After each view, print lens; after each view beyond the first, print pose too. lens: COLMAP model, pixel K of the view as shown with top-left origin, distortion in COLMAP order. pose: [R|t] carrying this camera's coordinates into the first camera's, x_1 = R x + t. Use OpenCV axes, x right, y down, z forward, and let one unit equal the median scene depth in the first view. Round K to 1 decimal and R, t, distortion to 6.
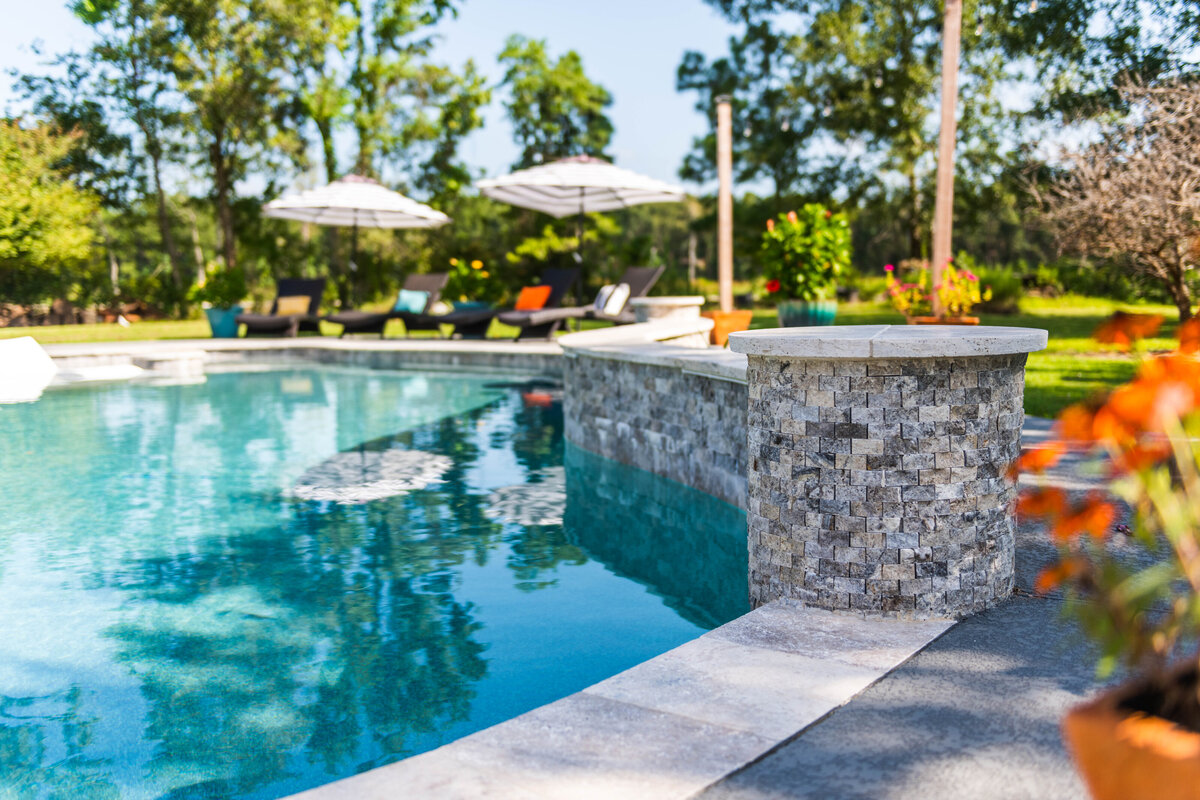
lens RADIAL K [[1264.7, 0, 597.4], [0, 1264.7, 398.5], [0, 0, 1]] dist [-0.018196, 0.000000]
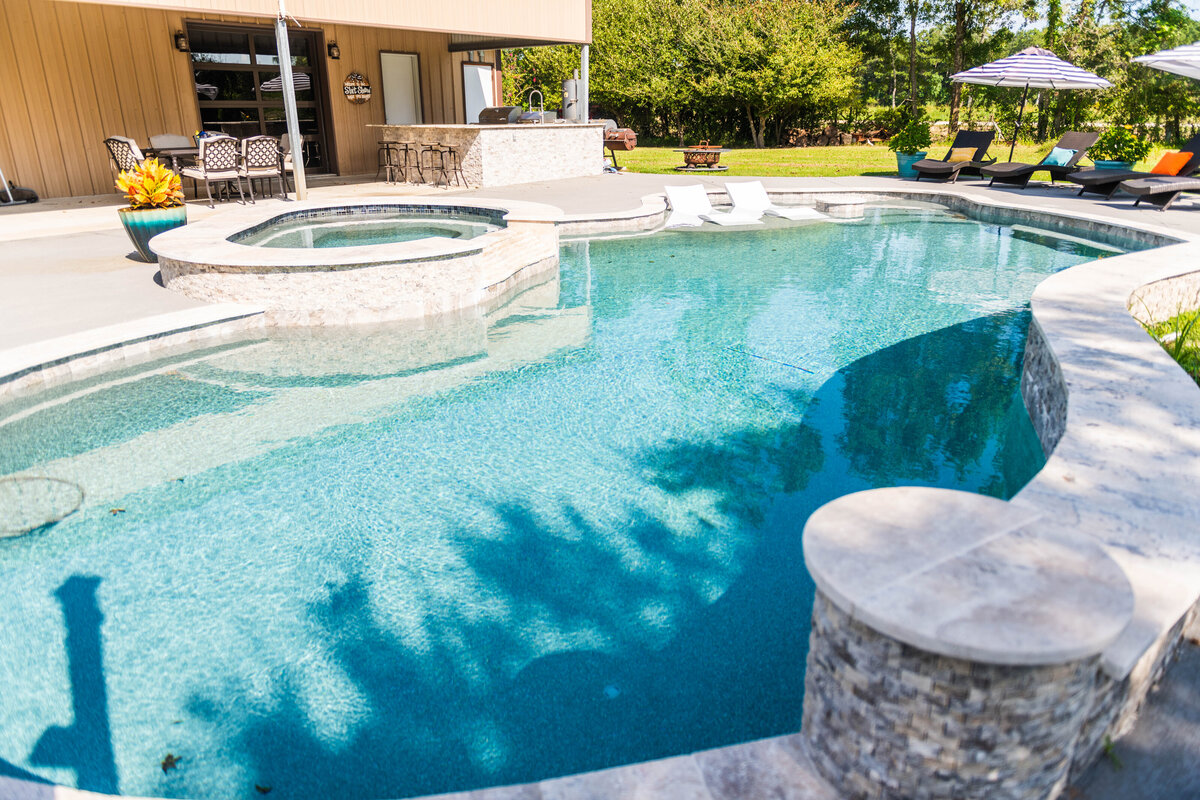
lens RADIAL K [[826.8, 0, 601.8], [0, 826.8, 403.4], [0, 0, 1]] dist [-0.001907, -0.005781]
pose [[0.745532, 0.242058, -0.620959, 0.062724], [-0.052861, 0.950254, 0.306956, -0.056512], [0.664370, -0.196021, 0.721240, 0.055948]]
